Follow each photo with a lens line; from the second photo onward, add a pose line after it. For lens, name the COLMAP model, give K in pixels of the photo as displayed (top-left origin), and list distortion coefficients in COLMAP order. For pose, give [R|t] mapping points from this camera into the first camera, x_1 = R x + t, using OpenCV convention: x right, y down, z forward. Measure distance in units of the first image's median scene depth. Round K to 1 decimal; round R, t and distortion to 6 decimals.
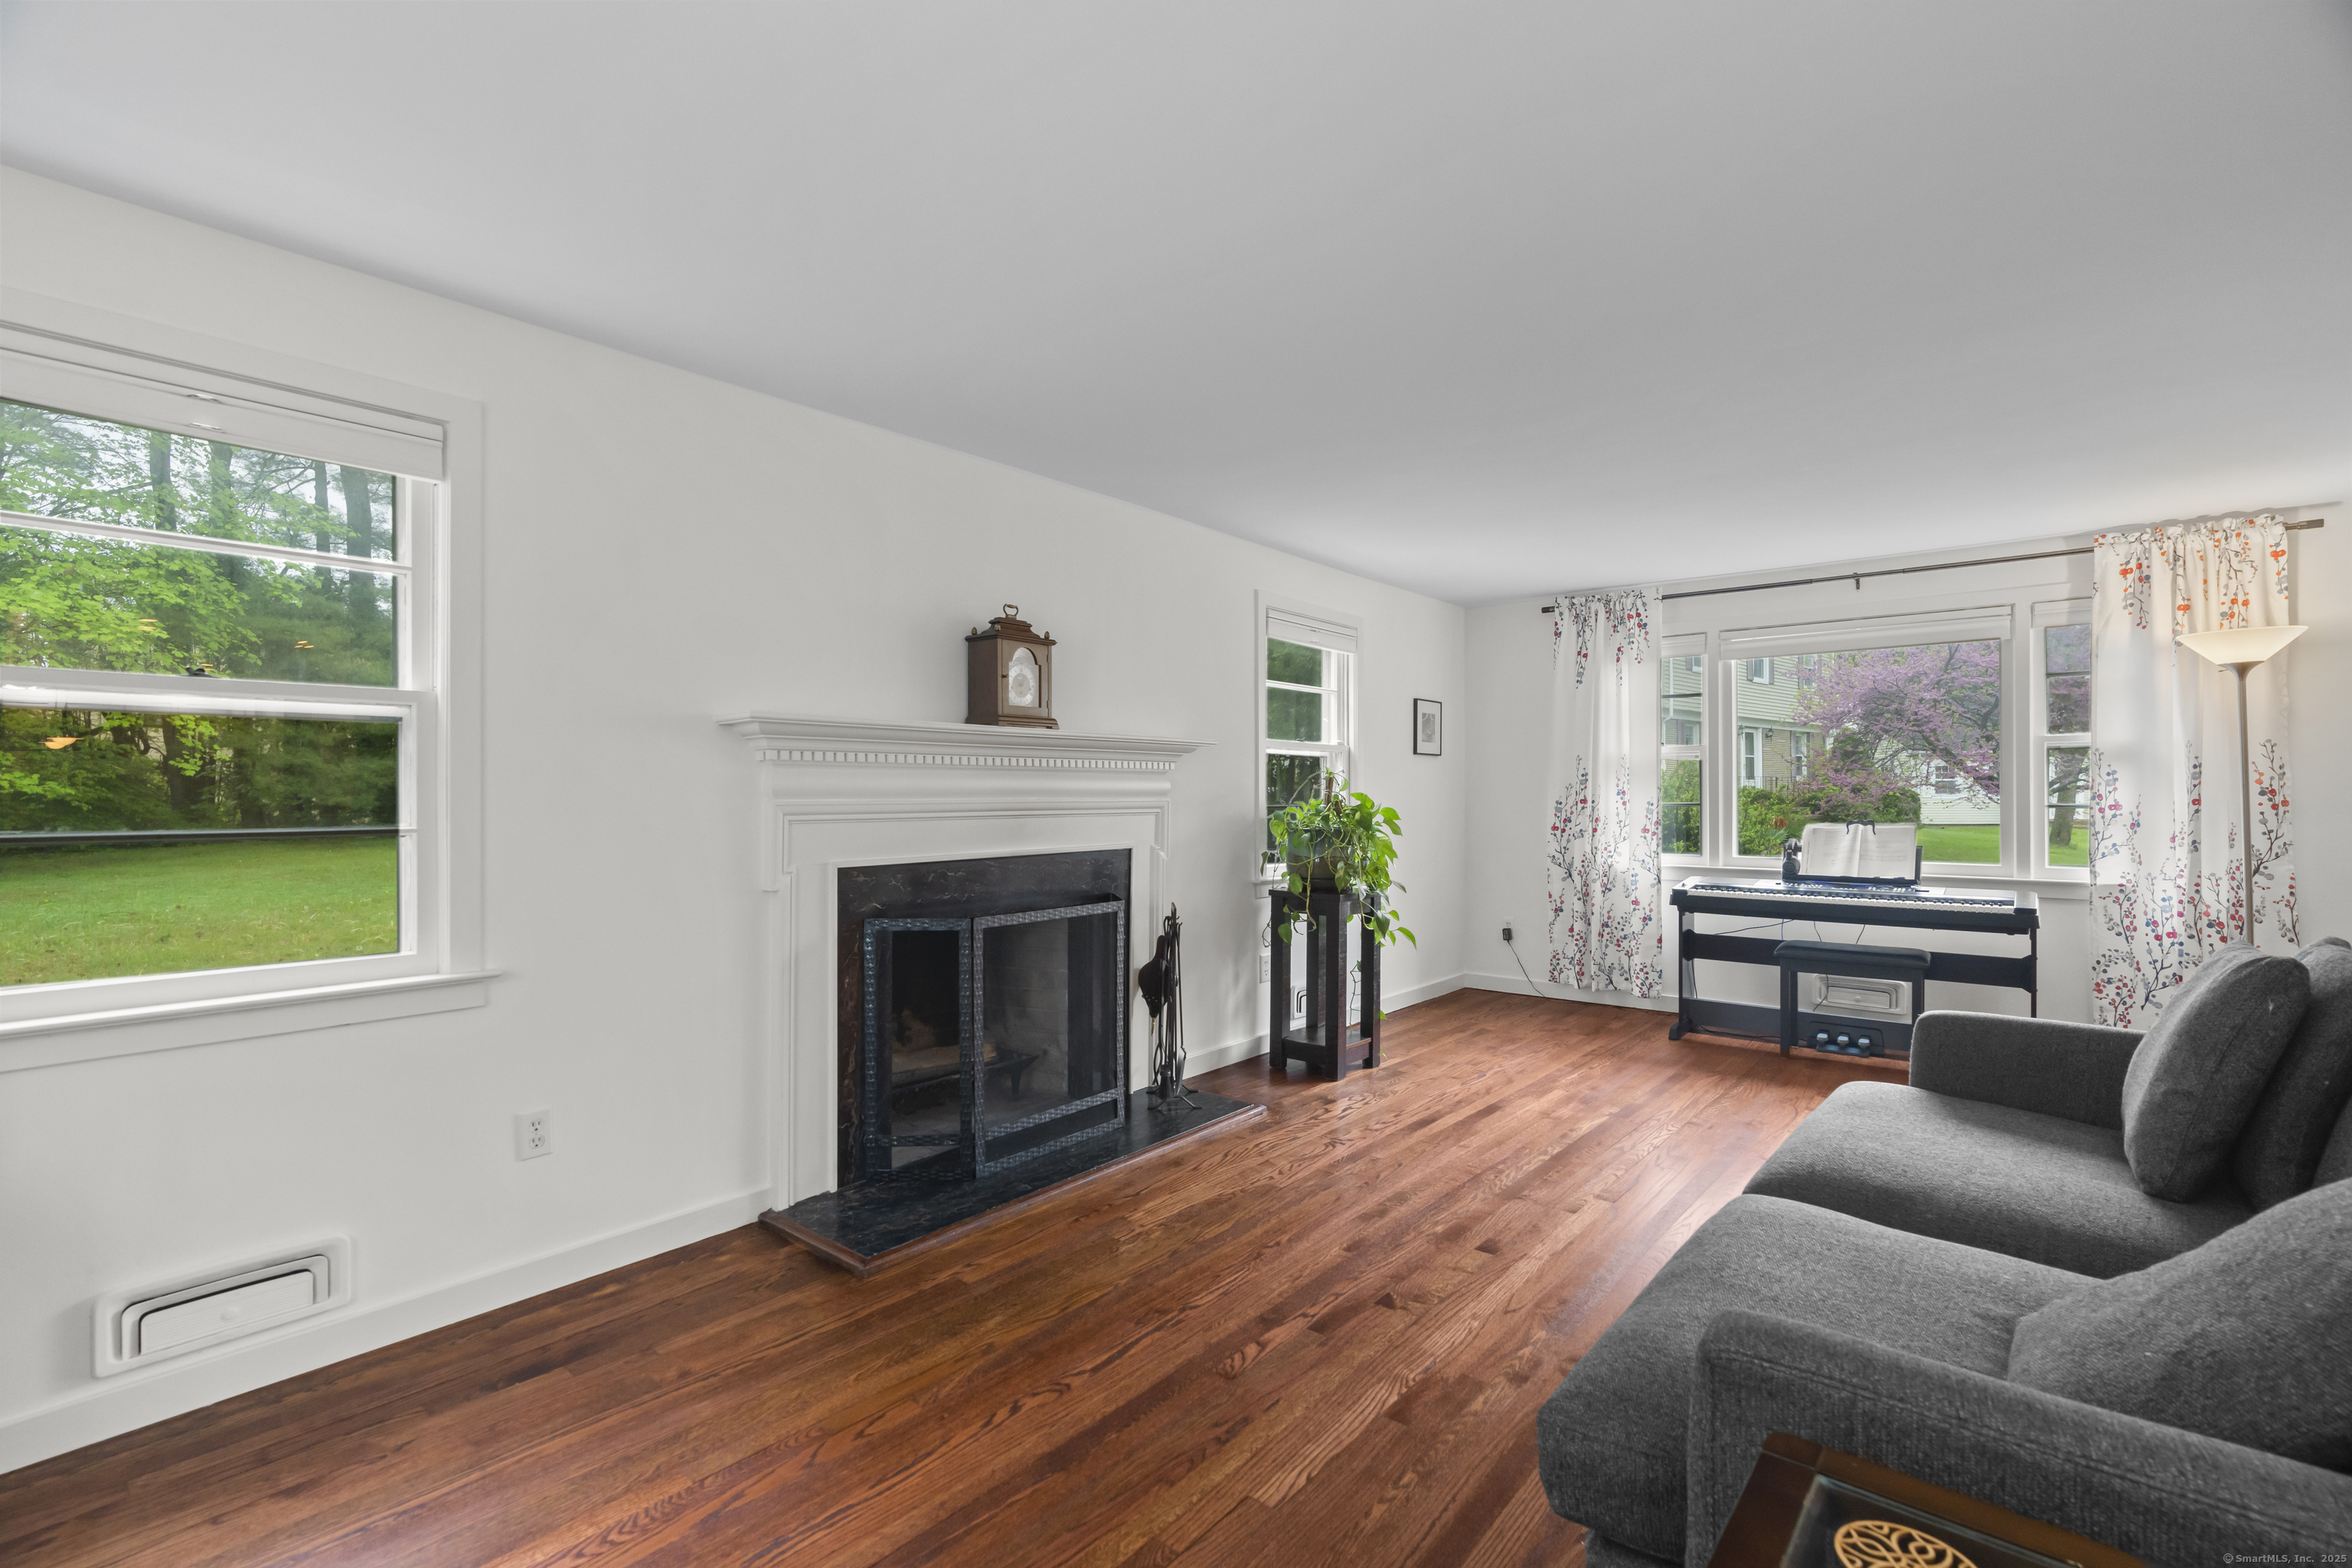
lens RADIAL K [[1055.3, 0, 1170.9], [0, 1055.3, 791.1], [0, 0, 1]] dist [-0.010853, 0.004364]
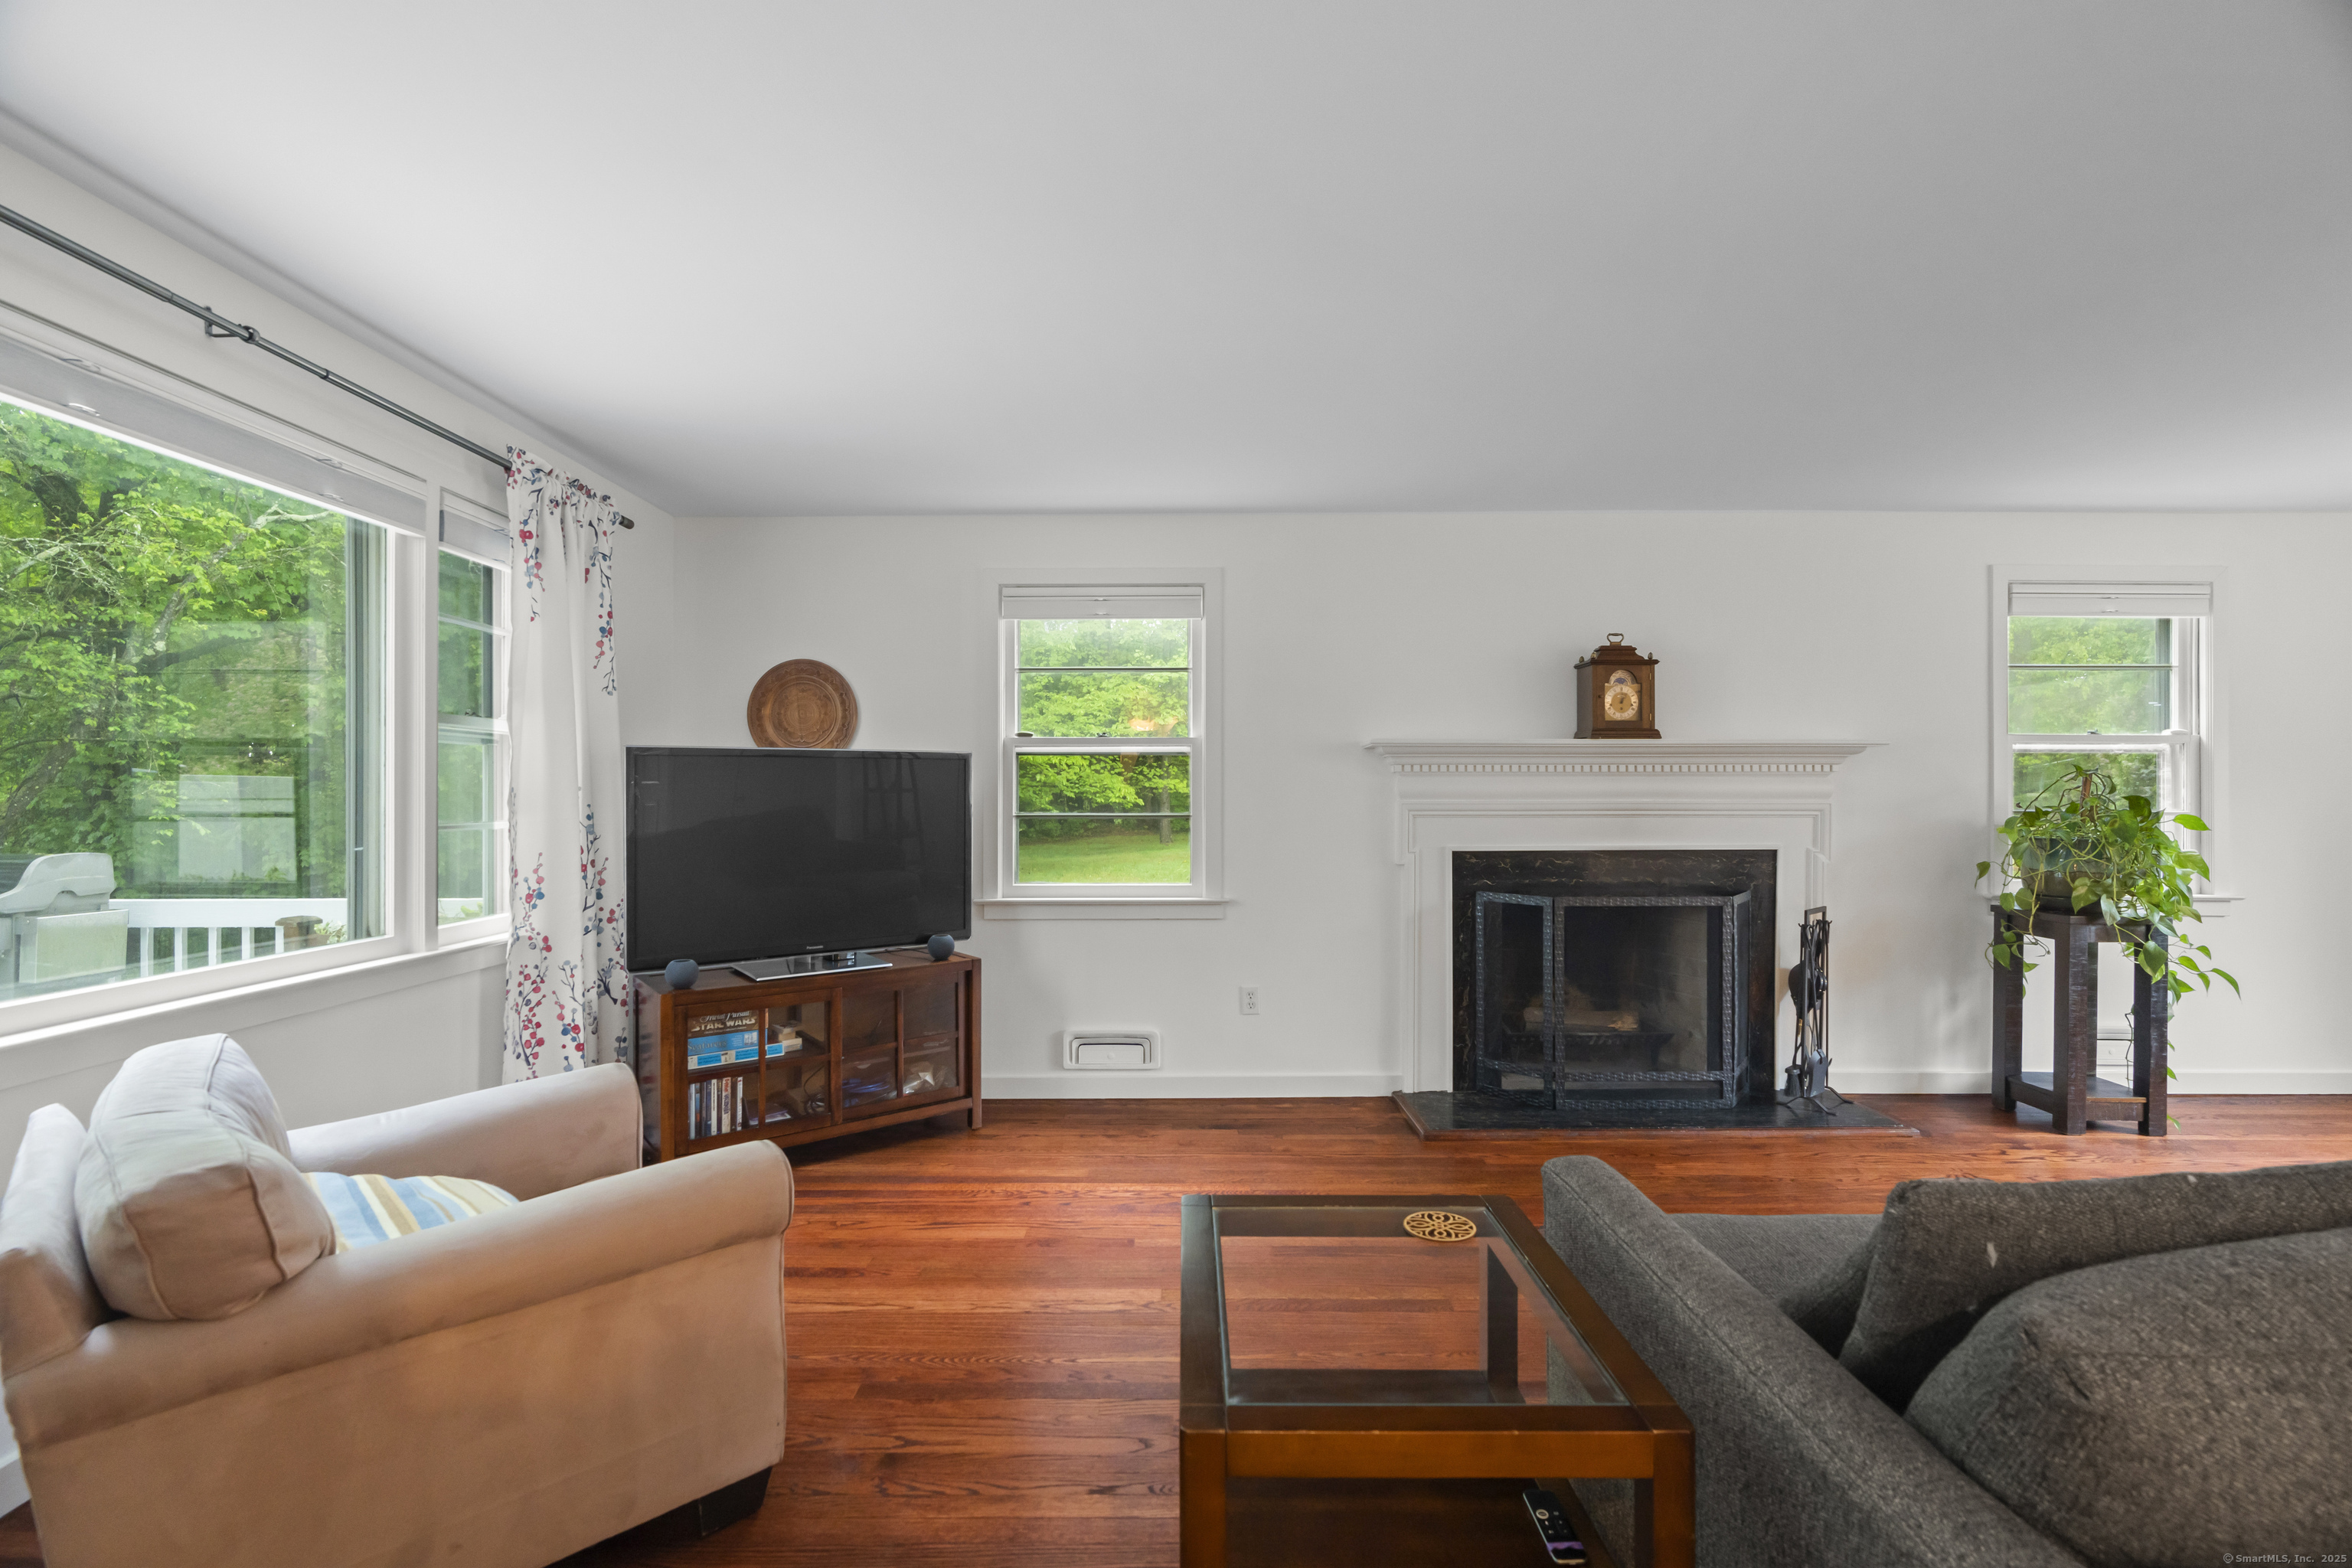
lens RADIAL K [[1055.3, 0, 1170.9], [0, 1055.3, 791.1], [0, 0, 1]] dist [-0.010853, 0.004364]
pose [[0.648382, 0.000956, -0.761315, 0.420168], [0.000114, 0.999999, 0.001352, -0.004721], [0.761316, -0.000963, 0.648381, -0.126862]]
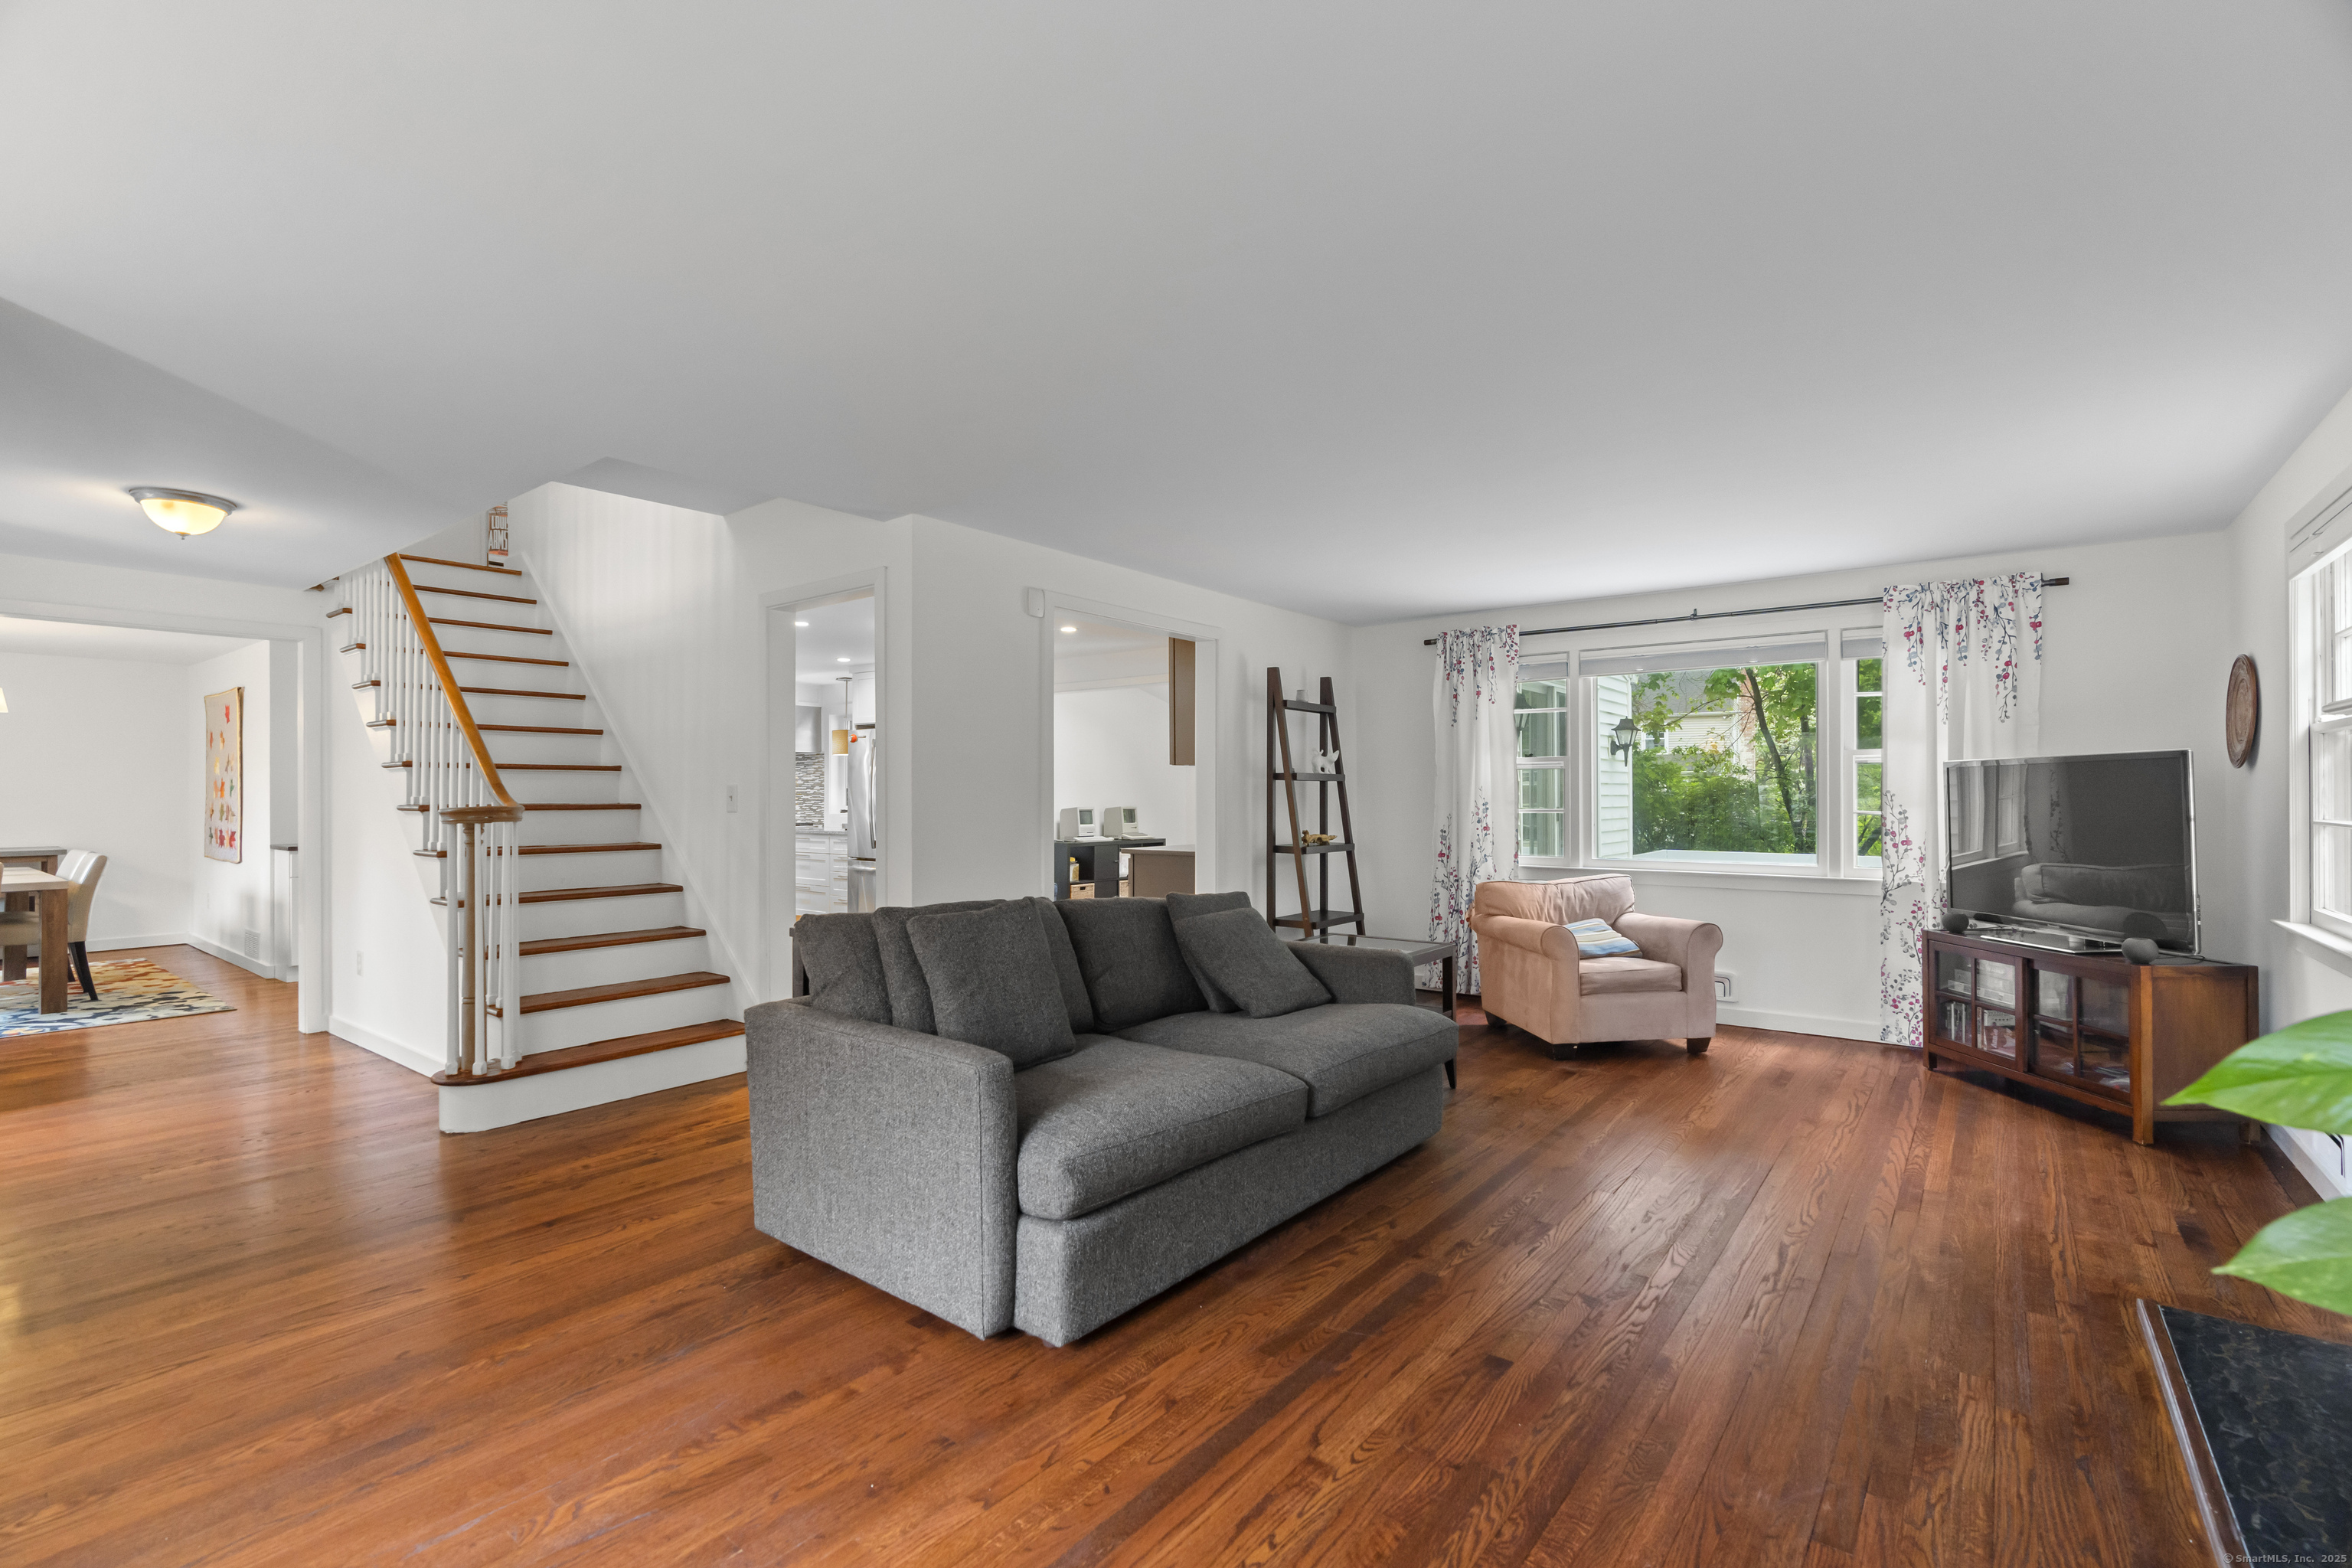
lens RADIAL K [[1075.8, 0, 1169.3], [0, 1075.8, 788.8], [0, 0, 1]] dist [-0.005623, 0.000109]
pose [[-0.999009, 0.004483, -0.044277, 0.468956], [0.004713, 0.999976, -0.005098, -0.005472], [0.044253, -0.005302, -0.999006, 1.446107]]
